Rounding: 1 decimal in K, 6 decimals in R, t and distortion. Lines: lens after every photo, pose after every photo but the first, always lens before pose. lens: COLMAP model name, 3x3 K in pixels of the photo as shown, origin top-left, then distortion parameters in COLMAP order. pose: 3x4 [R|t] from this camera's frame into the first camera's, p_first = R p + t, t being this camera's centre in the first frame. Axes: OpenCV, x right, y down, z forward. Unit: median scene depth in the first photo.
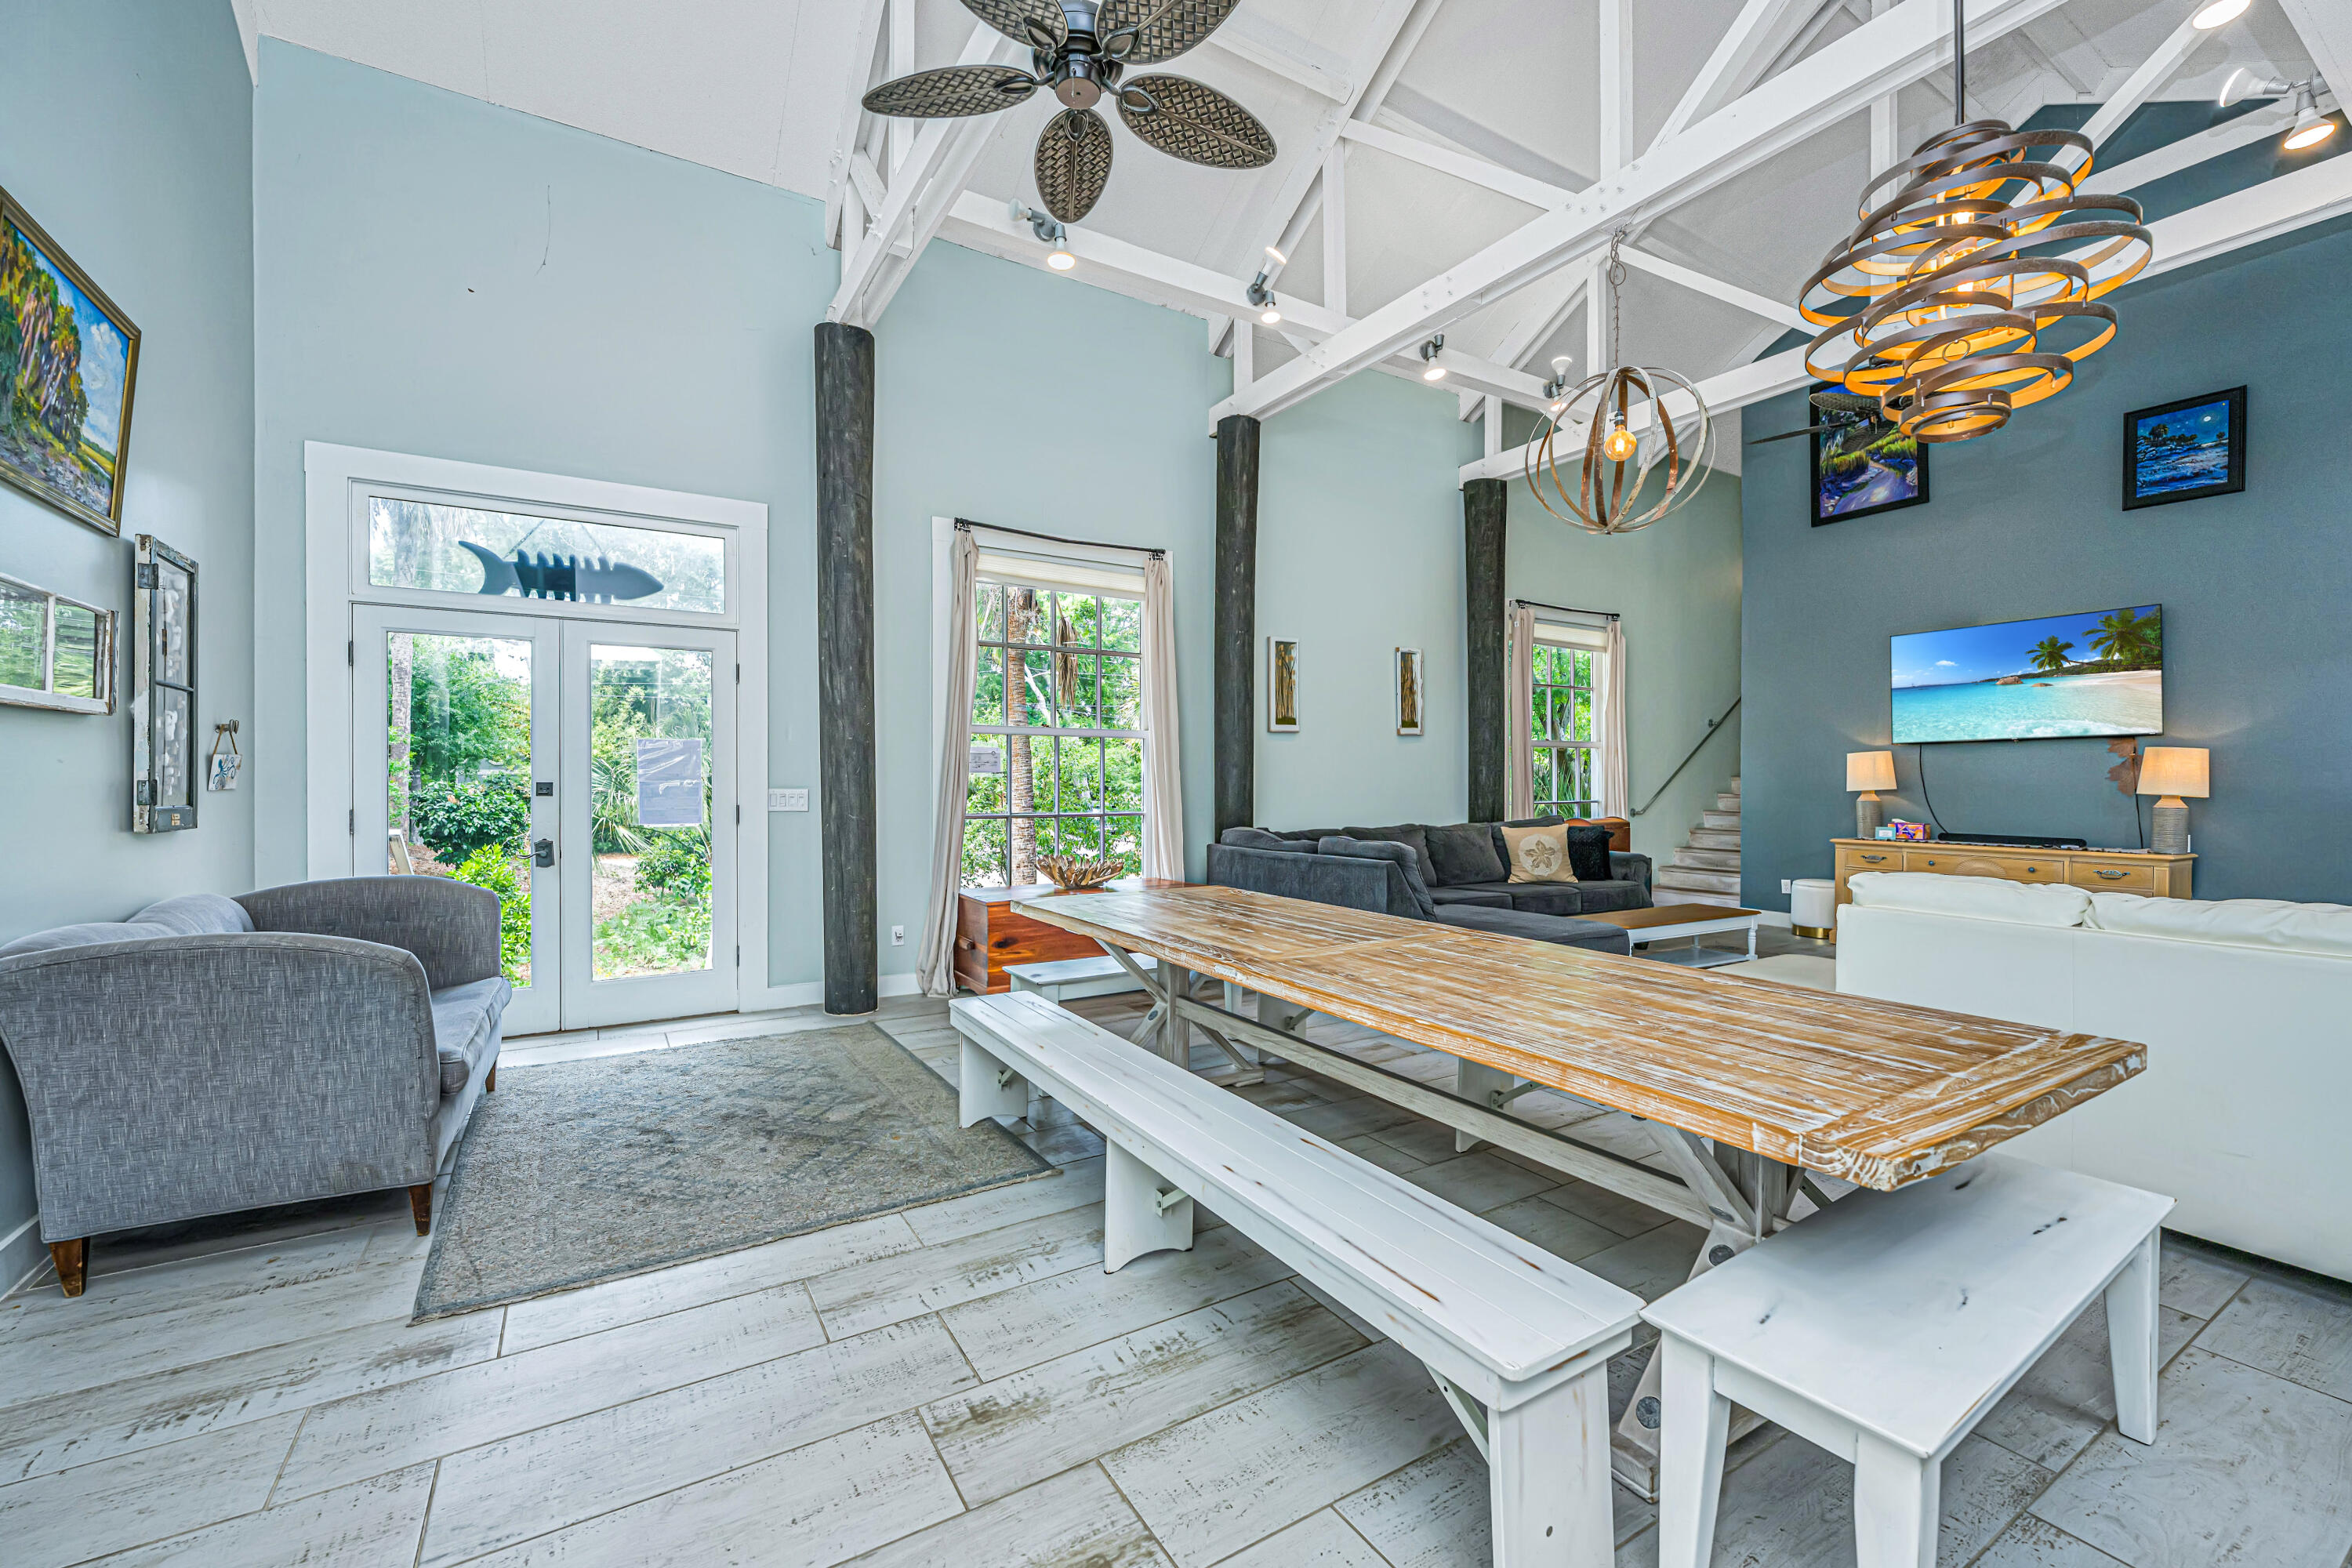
lens RADIAL K [[962.4, 0, 1179.7], [0, 962.4, 772.0], [0, 0, 1]] dist [0.000167, -0.000856]
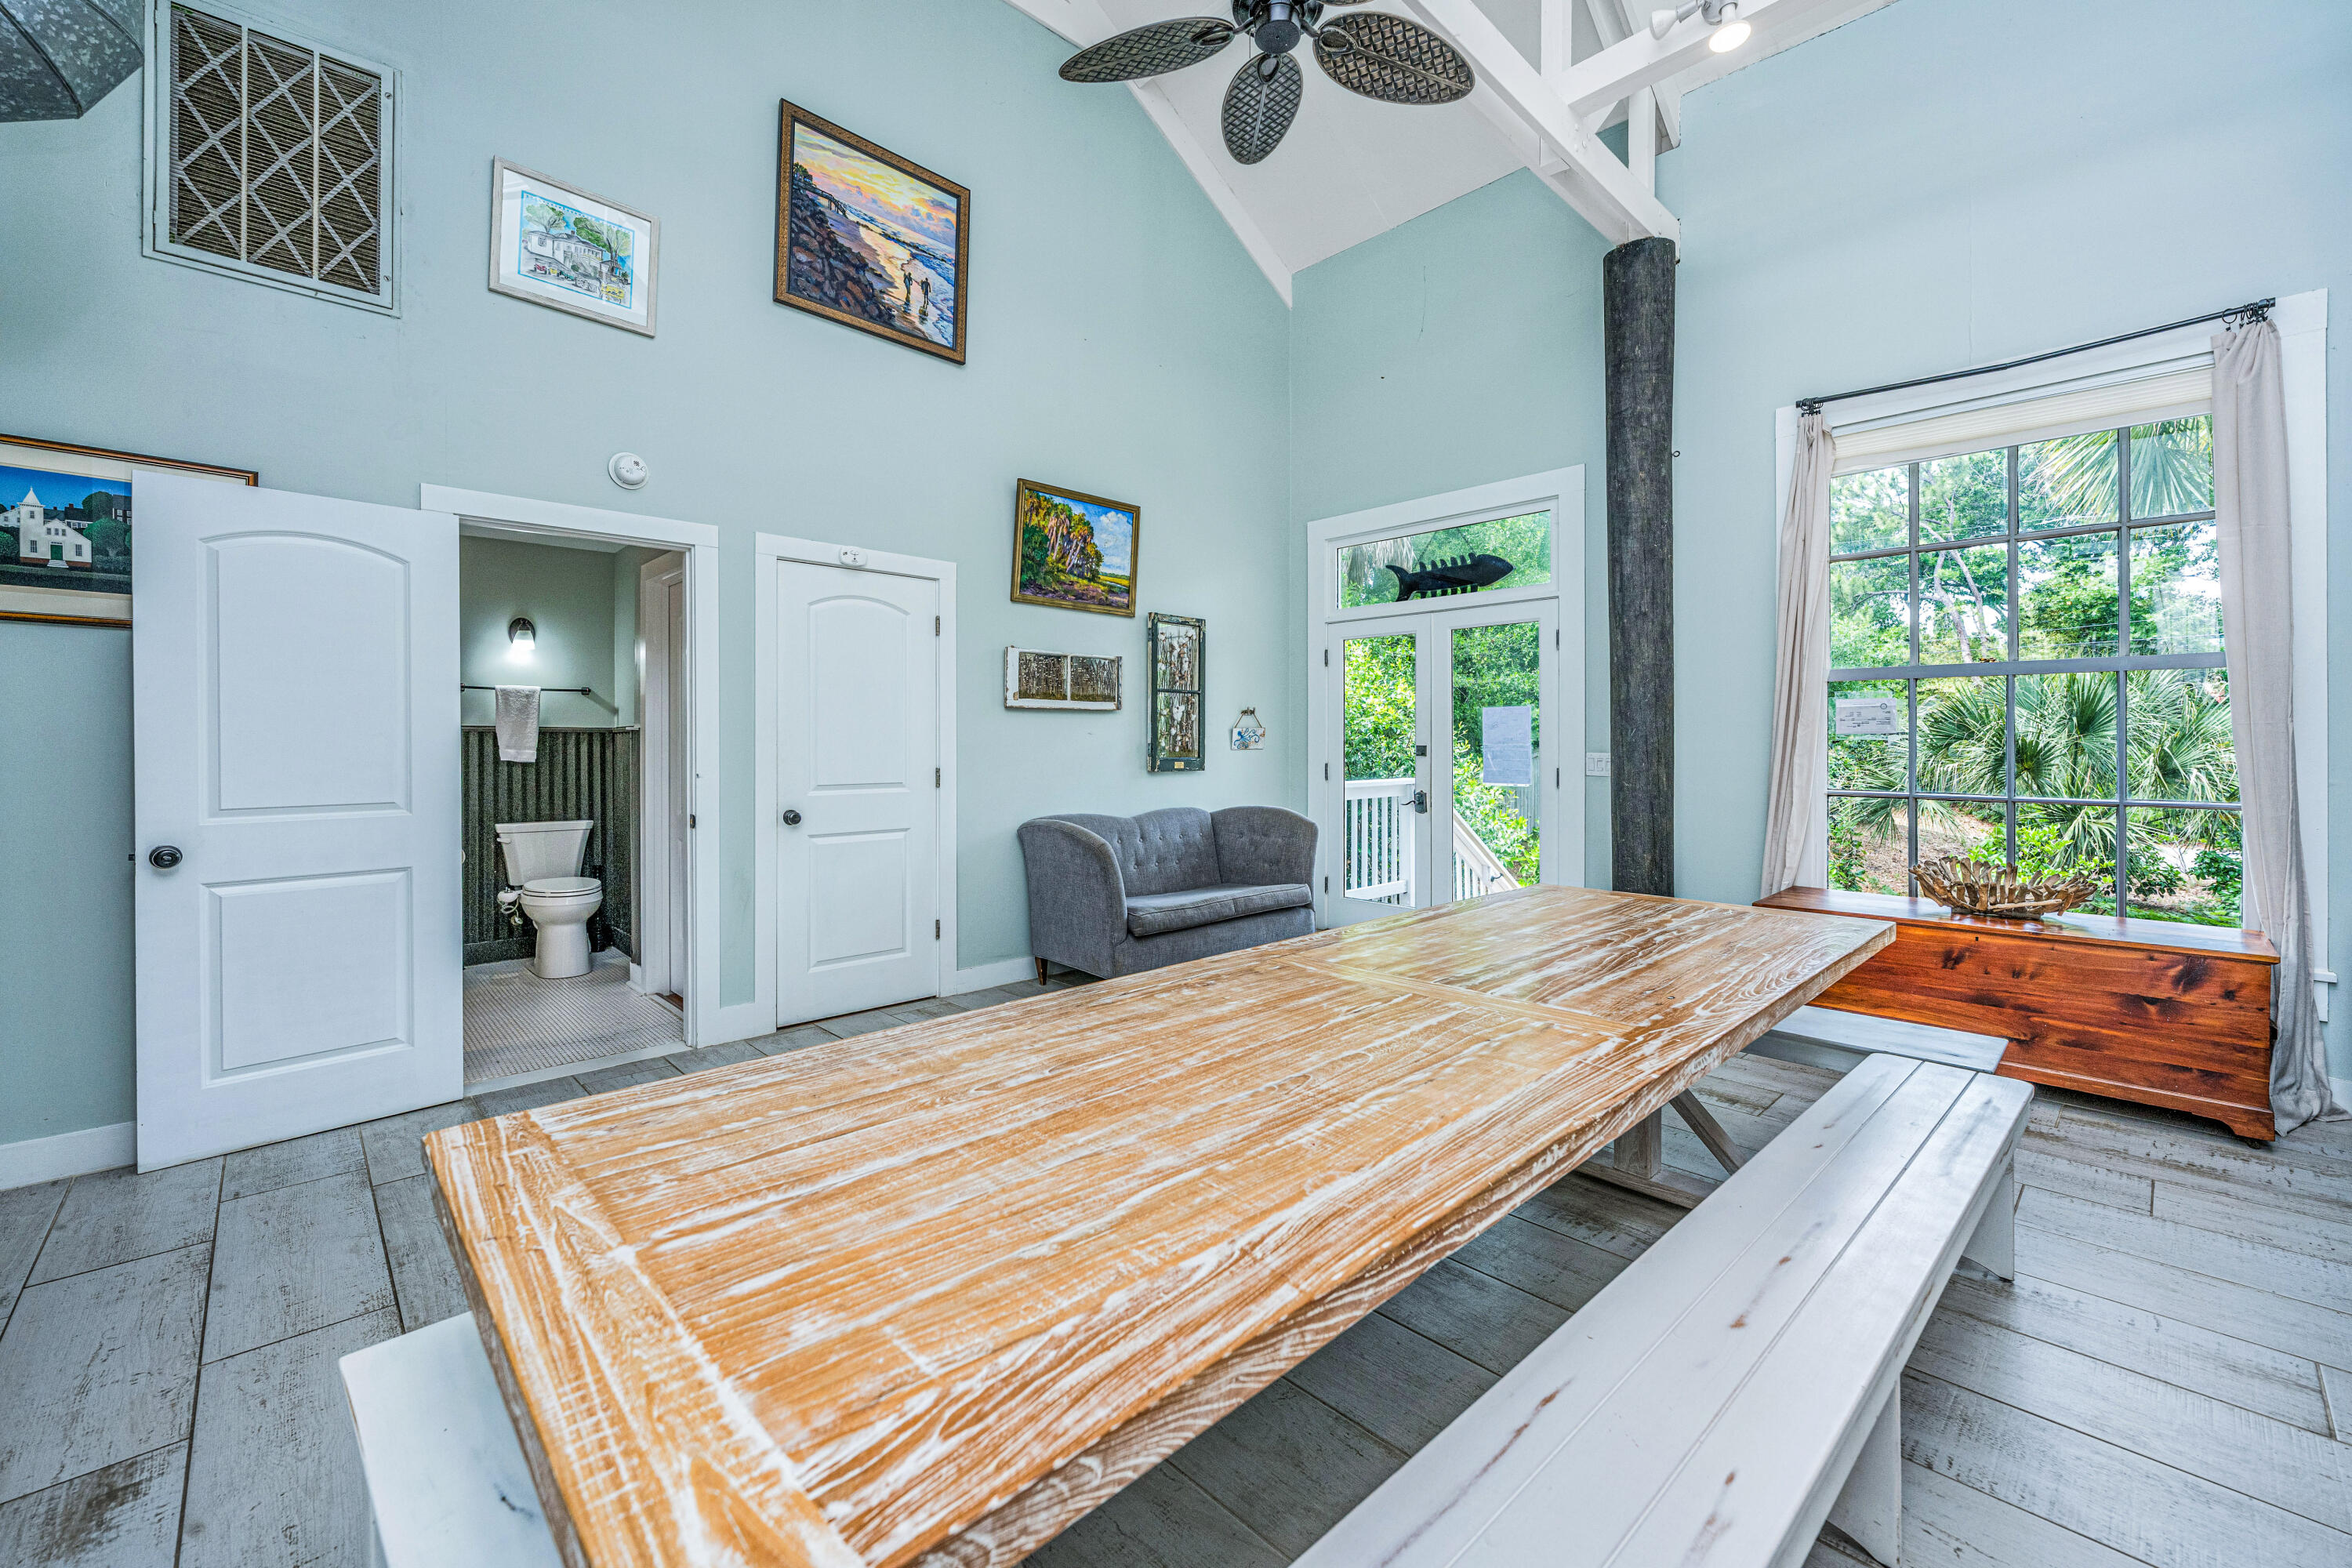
lens RADIAL K [[962.4, 0, 1160.9], [0, 962.4, 738.4], [0, 0, 1]] dist [0.000167, -0.000856]
pose [[0.195613, -0.004002, -0.980673, 1.402121], [0.006291, 0.999976, -0.002826, 0.010523], [0.980661, -0.005616, 0.195633, 1.174366]]
